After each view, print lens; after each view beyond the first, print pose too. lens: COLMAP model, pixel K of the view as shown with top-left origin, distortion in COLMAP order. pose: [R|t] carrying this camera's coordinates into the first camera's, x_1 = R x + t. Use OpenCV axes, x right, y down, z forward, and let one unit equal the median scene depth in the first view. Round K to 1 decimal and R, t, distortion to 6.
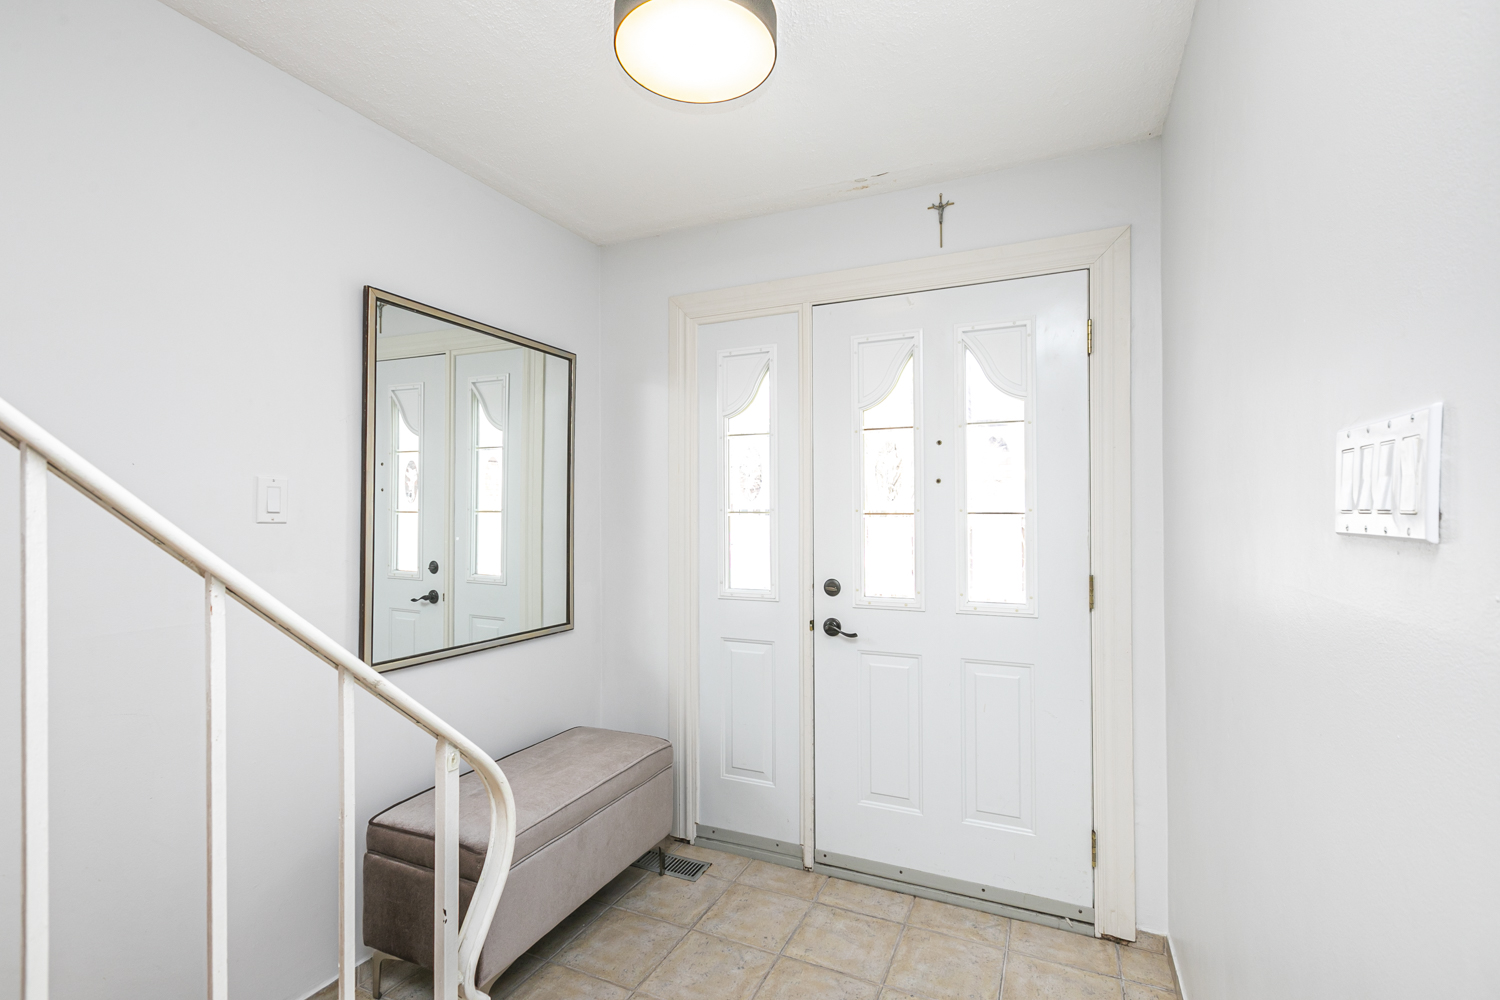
lens RADIAL K [[663.1, 0, 745.6], [0, 663.1, 507.1], [0, 0, 1]] dist [0.003043, -0.001951]
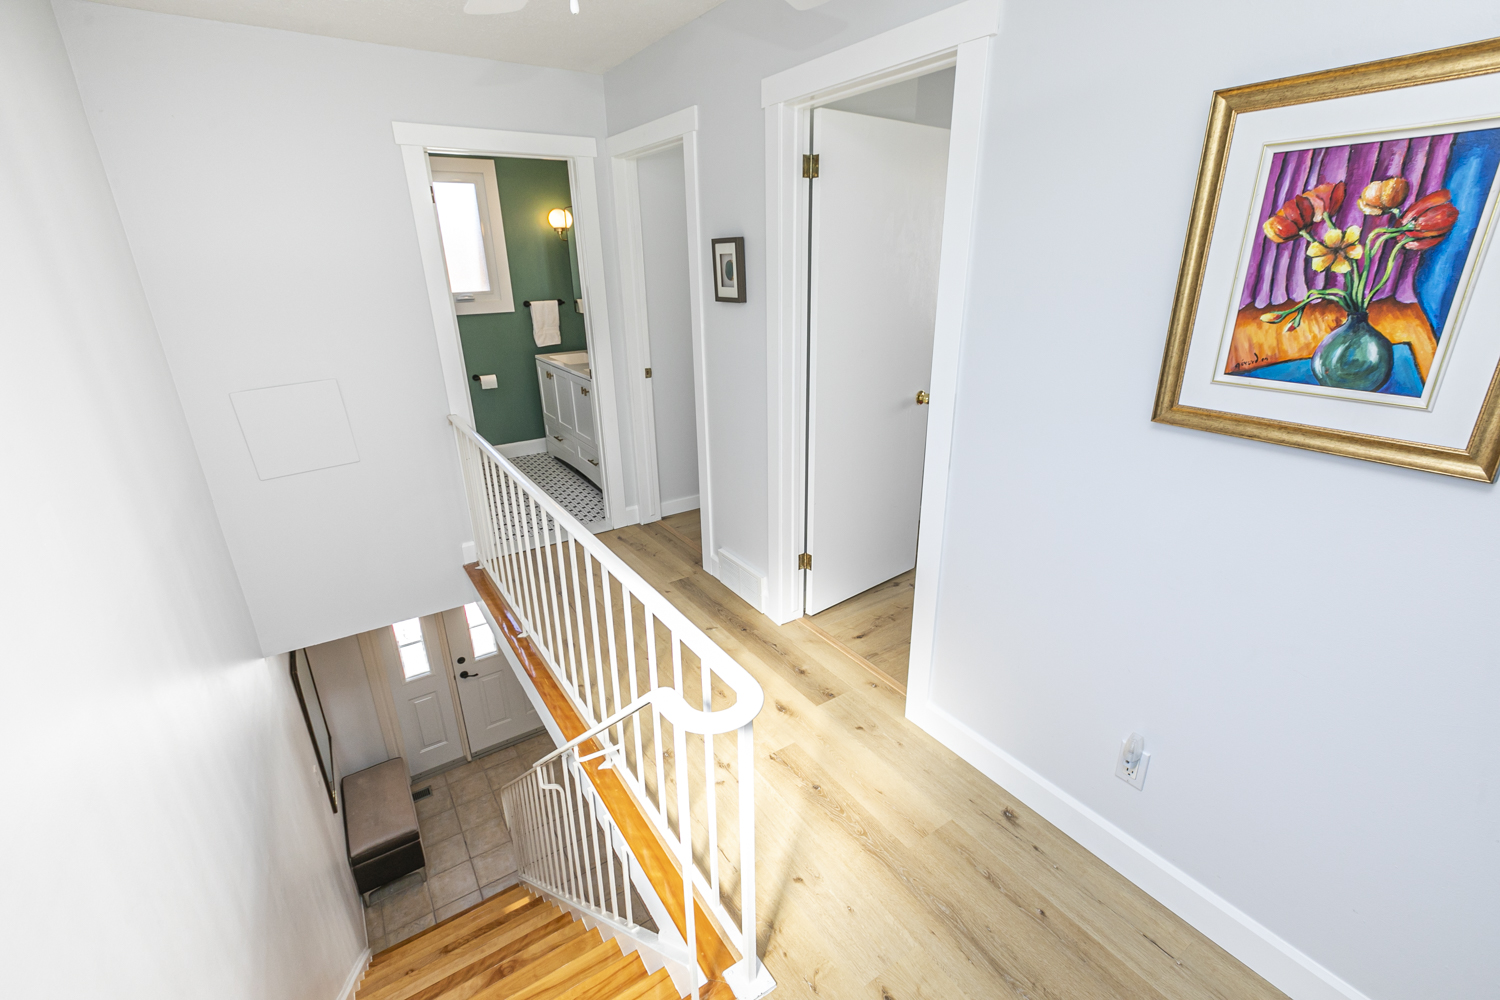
lens RADIAL K [[663.1, 0, 738.6], [0, 663.1, 503.2], [0, 0, 1]] dist [0.003043, -0.001951]
pose [[0.526571, -0.308486, 0.792186, -1.049476], [0.009402, 0.933896, 0.357420, -1.238284], [-0.850079, -0.180759, 0.494663, -0.907130]]
